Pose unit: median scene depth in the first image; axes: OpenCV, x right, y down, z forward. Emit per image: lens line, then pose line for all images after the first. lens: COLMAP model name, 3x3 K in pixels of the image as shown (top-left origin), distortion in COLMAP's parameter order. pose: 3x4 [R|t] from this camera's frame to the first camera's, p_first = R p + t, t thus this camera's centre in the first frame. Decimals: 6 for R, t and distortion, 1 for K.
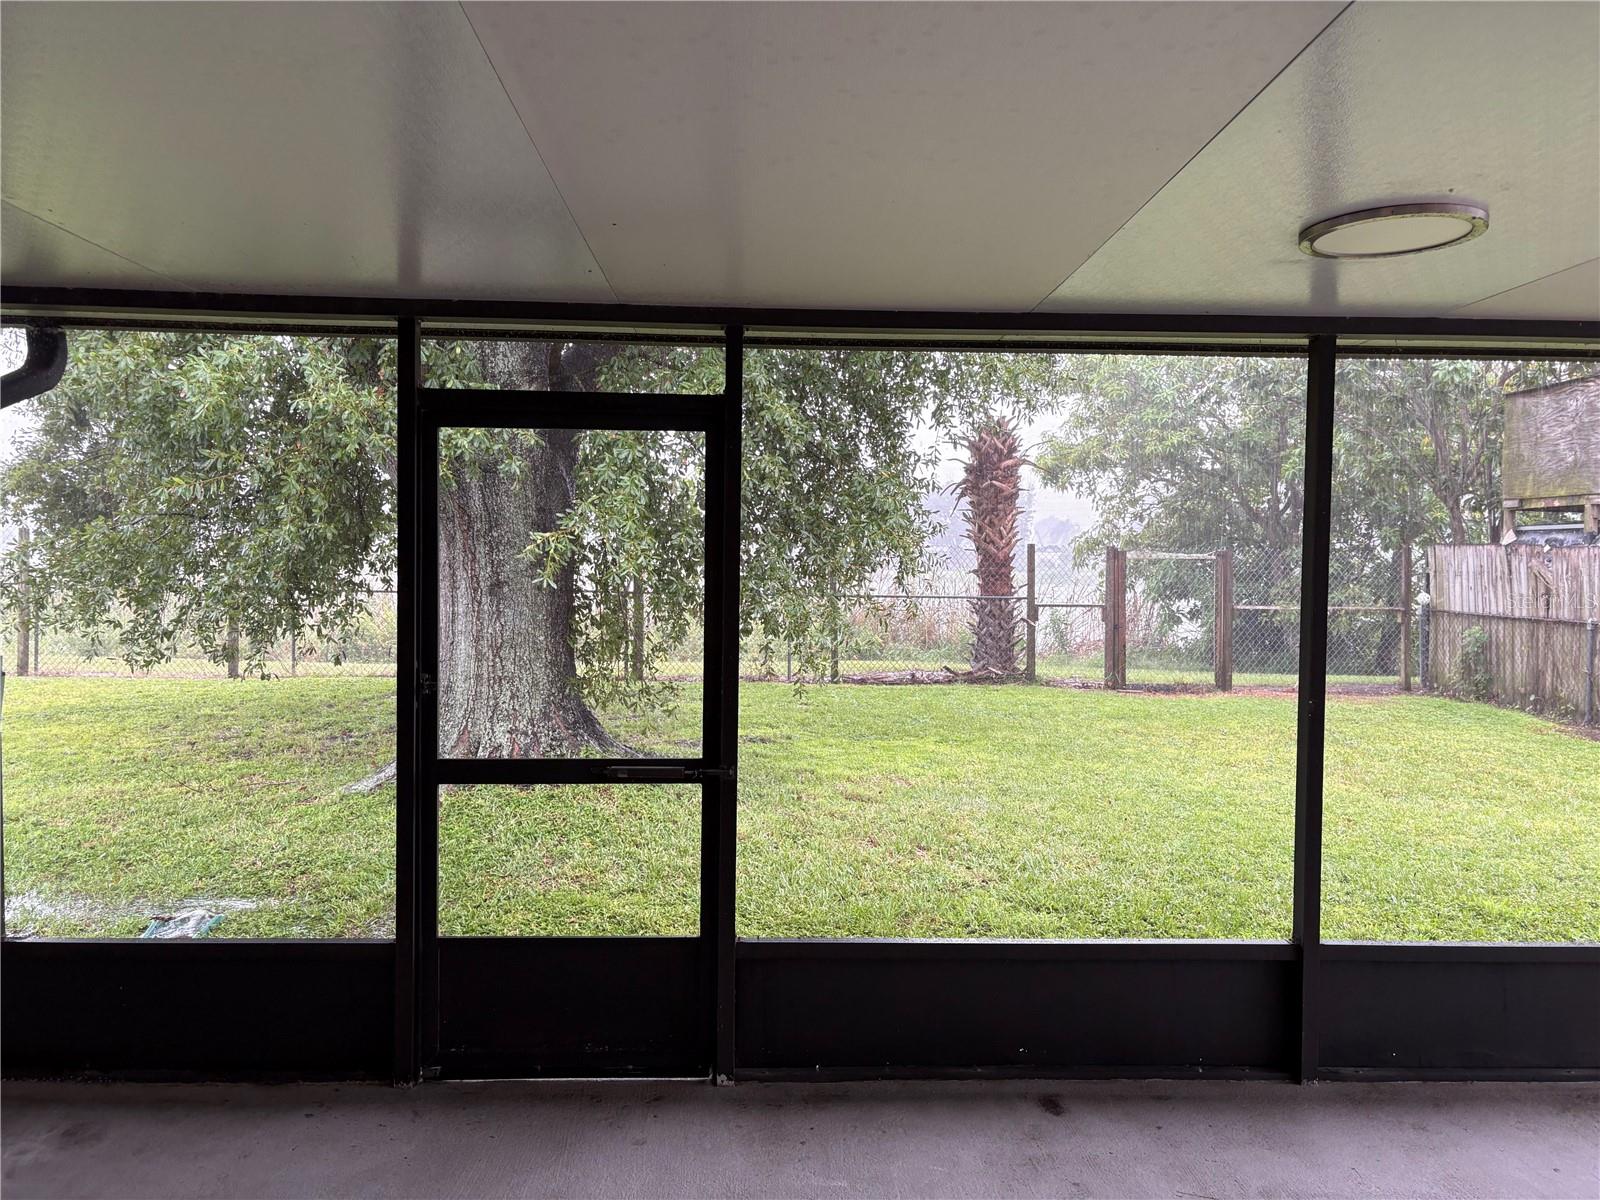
lens RADIAL K [[1214.3, 0, 801.6], [0, 1214.3, 597.4], [0, 0, 1]] dist [0.046826, -0.046758]
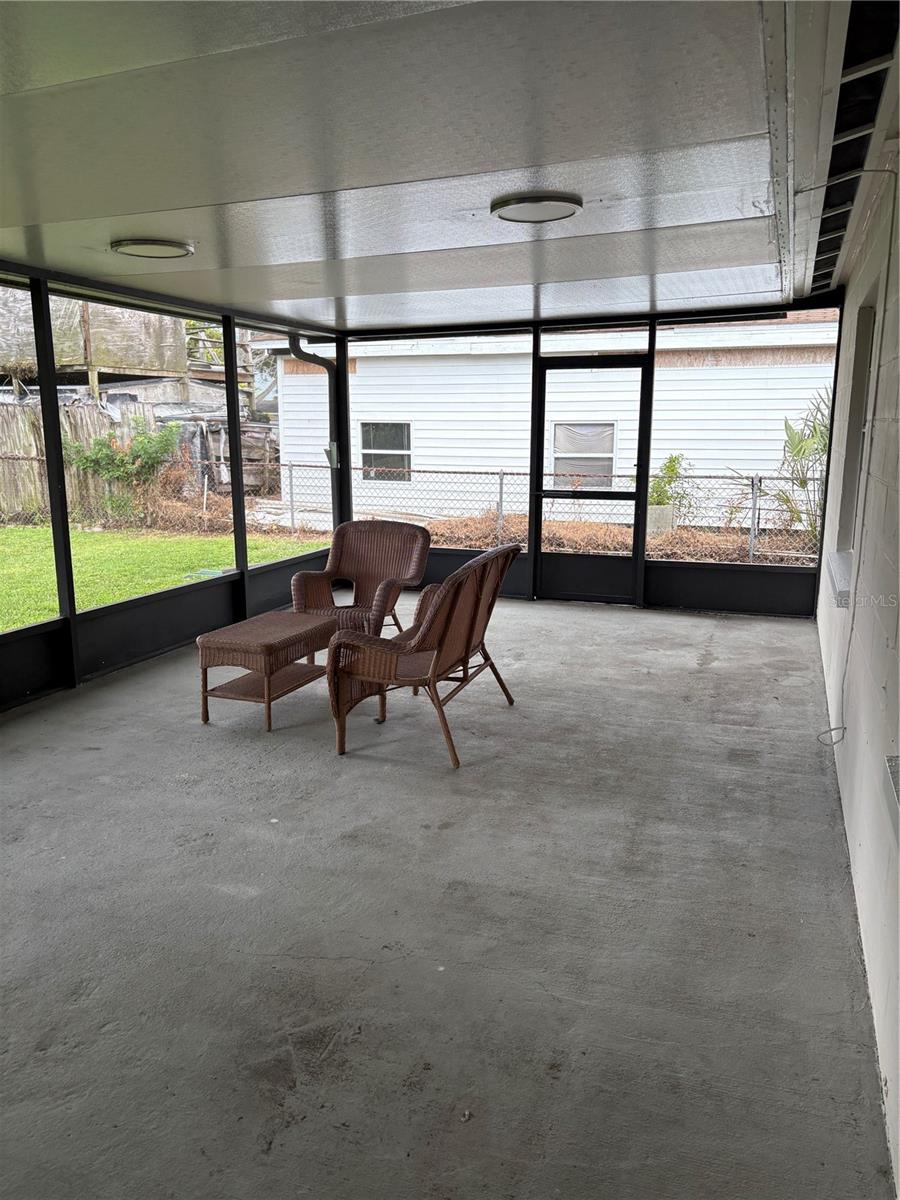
lens RADIAL K [[910.8, 0, 448.9], [0, 910.8, 598.8], [0, 0, 1]] dist [0.046826, -0.046758]
pose [[0.377541, -0.188955, 0.906509, -0.332828], [0.035230, 0.981181, 0.189848, 0.004822], [-0.925322, -0.039739, 0.377094, -0.038373]]
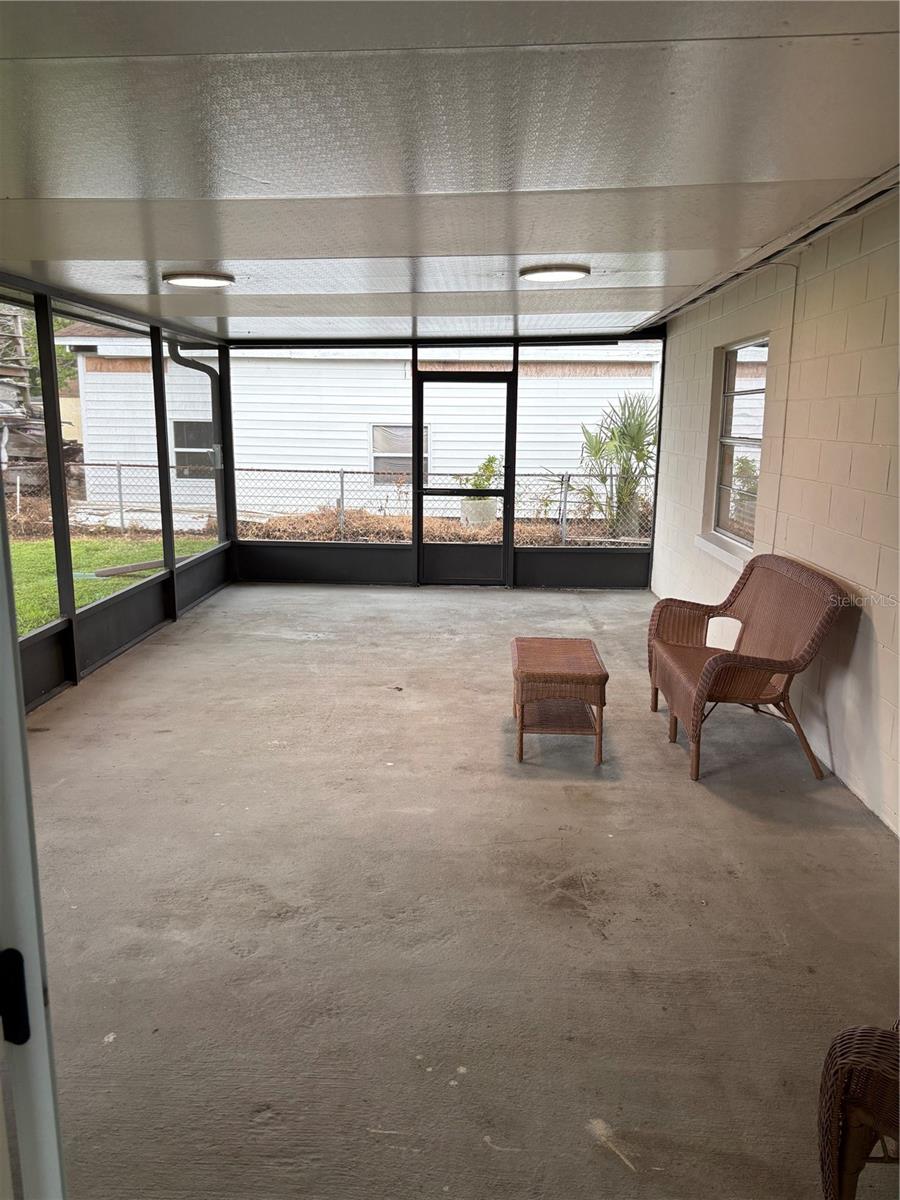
lens RADIAL K [[910.8, 0, 455.6], [0, 910.8, 592.1], [0, 0, 1]] dist [0.046826, -0.046758]
pose [[0.069190, -0.199402, 0.977472, -0.506936], [0.023203, 0.979877, 0.198251, -0.017376], [-0.997334, 0.008963, 0.072425, 0.142676]]
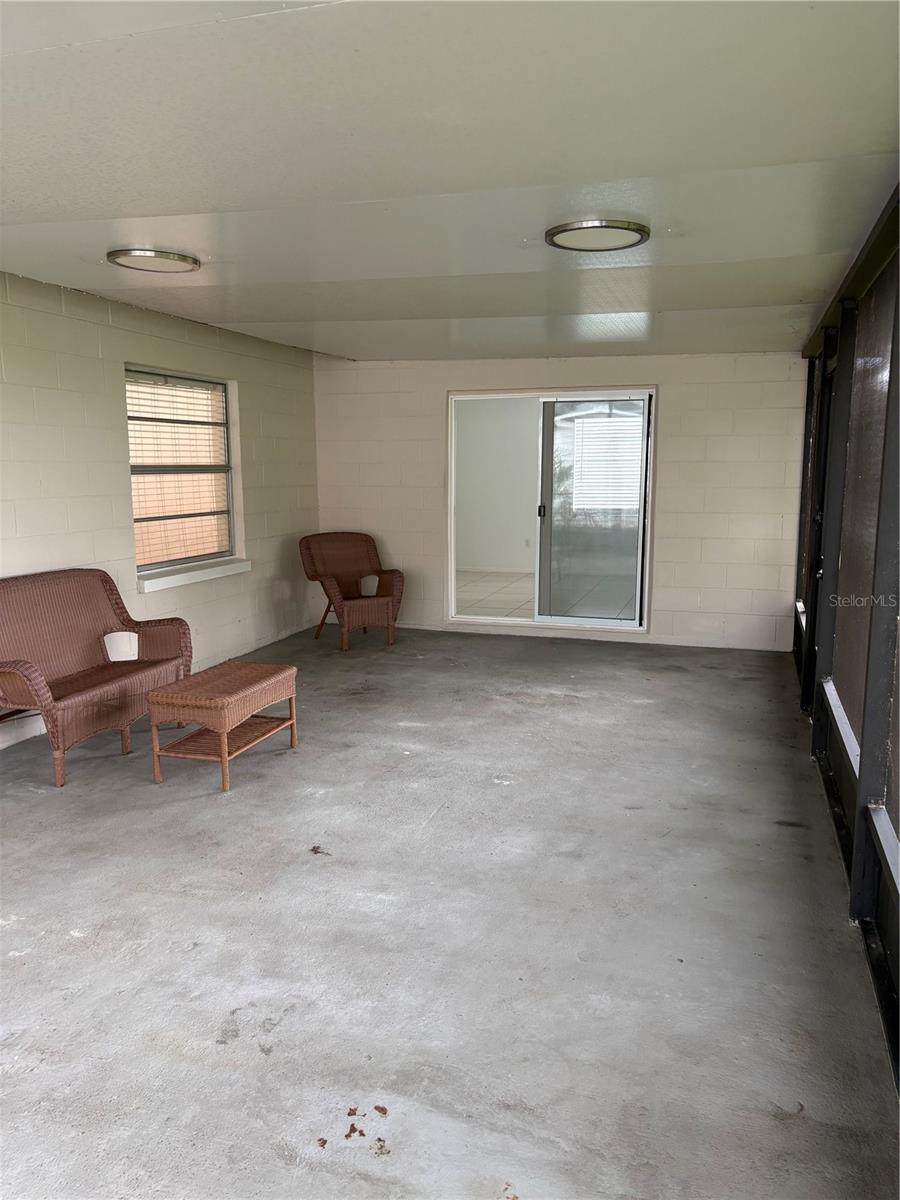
lens RADIAL K [[910.8, 0, 446.4], [0, 910.8, 607.9], [0, 0, 1]] dist [0.046826, -0.046758]
pose [[-0.341517, 0.137109, -0.929821, 0.655326], [-0.034270, 0.986828, 0.158102, 0.000813], [0.939251, 0.085859, -0.332320, 0.471434]]
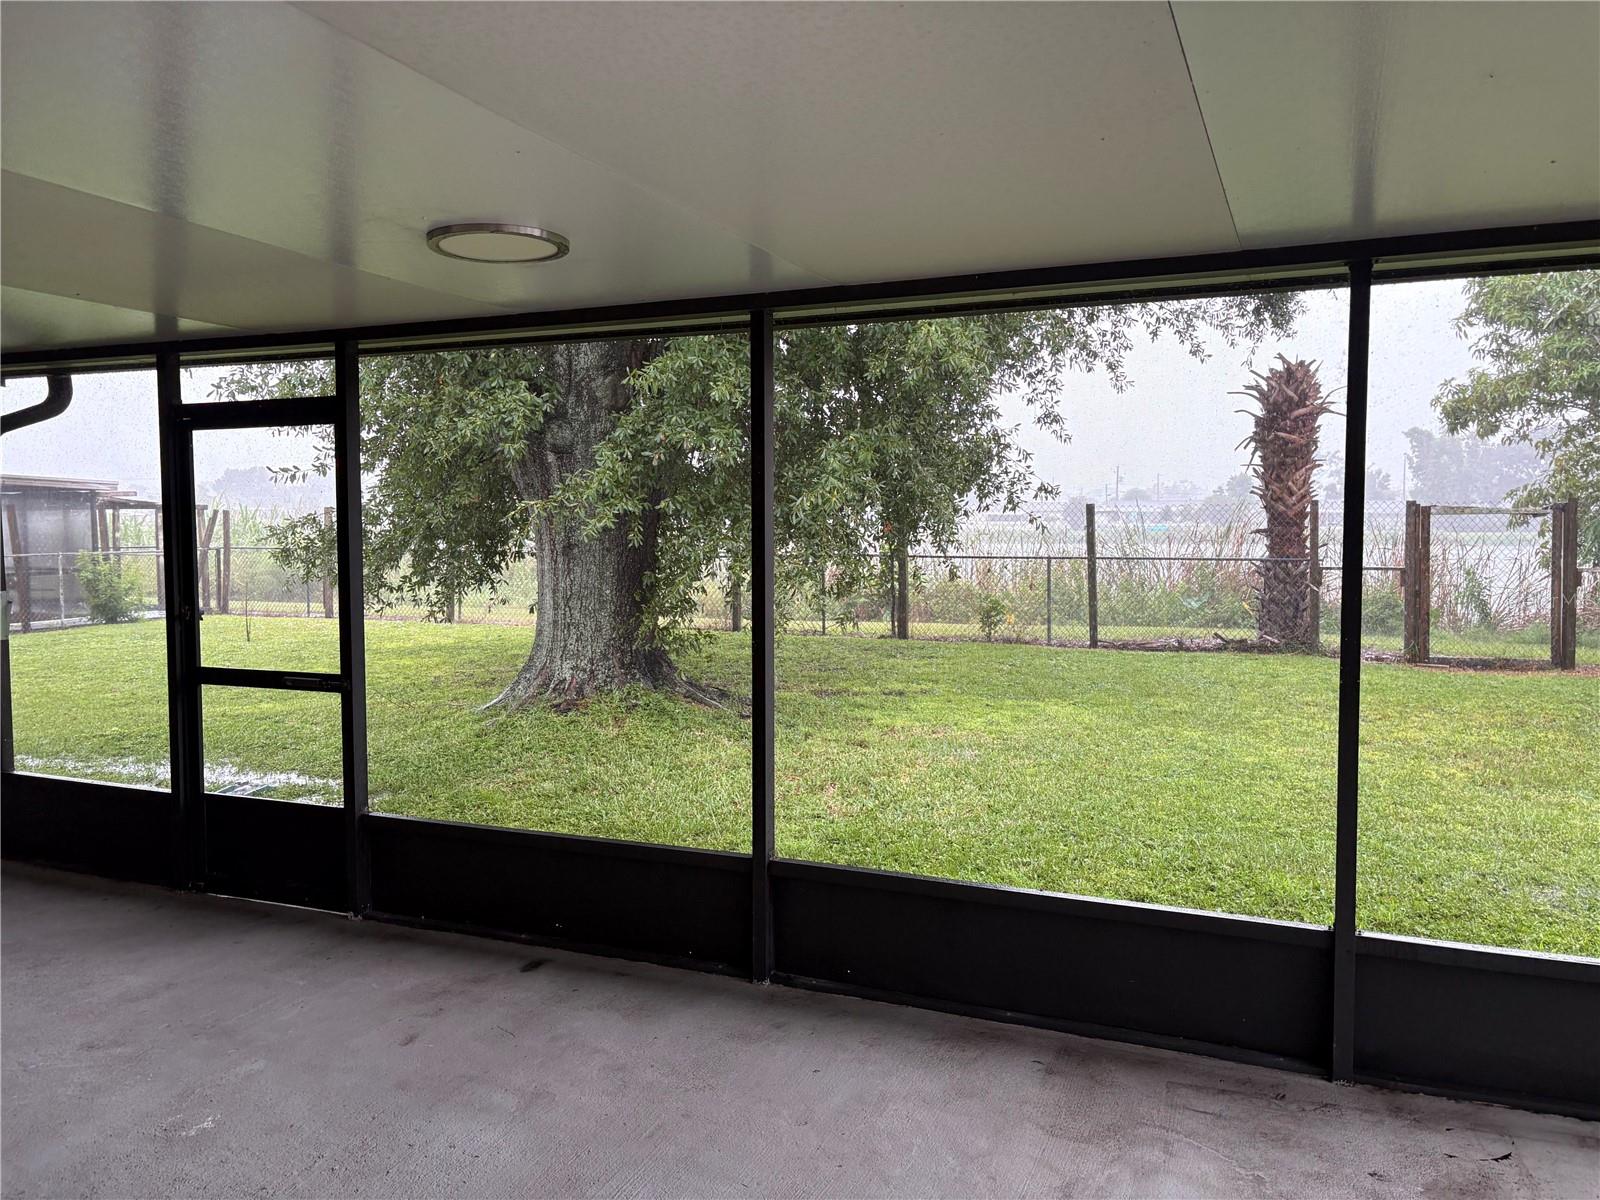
lens RADIAL K [[1214.3, 0, 800.7], [0, 1214.3, 600.5], [0, 0, 1]] dist [0.046826, -0.046758]
pose [[0.903797, 0.012237, -0.427787, 0.475880], [0.000509, 0.999560, 0.029669, 0.007204], [0.427962, -0.027033, 0.903392, 0.010773]]
